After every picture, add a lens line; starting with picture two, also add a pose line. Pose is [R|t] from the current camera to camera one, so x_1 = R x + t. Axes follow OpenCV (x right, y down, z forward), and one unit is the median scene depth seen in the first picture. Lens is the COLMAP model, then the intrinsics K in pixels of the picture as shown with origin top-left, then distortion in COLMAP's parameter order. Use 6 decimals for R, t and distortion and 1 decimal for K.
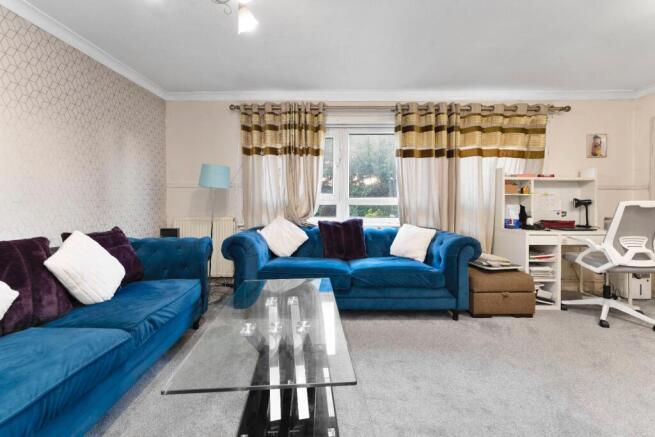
lens RADIAL K [[255.0, 0, 327.5], [0, 255.0, 204.8], [0, 0, 1]] dist [0.001824, 0.000045]
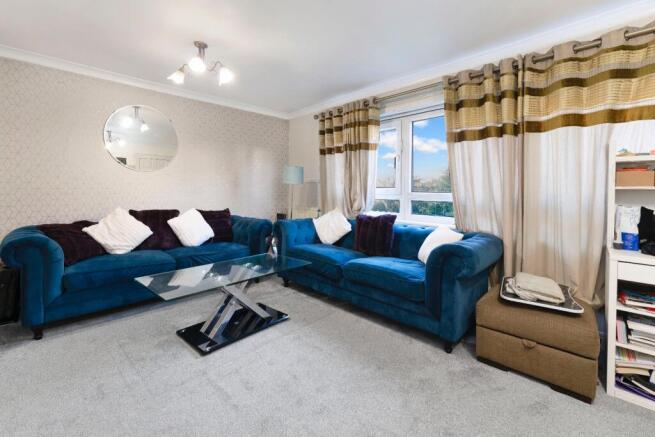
lens RADIAL K [[270.4, 0, 329.2], [0, 270.4, 196.4], [0, 0, 1]] dist [0.000158, -0.000283]
pose [[0.731192, 0.018377, -0.681924, 0.611379], [-0.025796, 0.999667, -0.000720, -0.004761], [0.681684, 0.018117, 0.731423, 0.120831]]
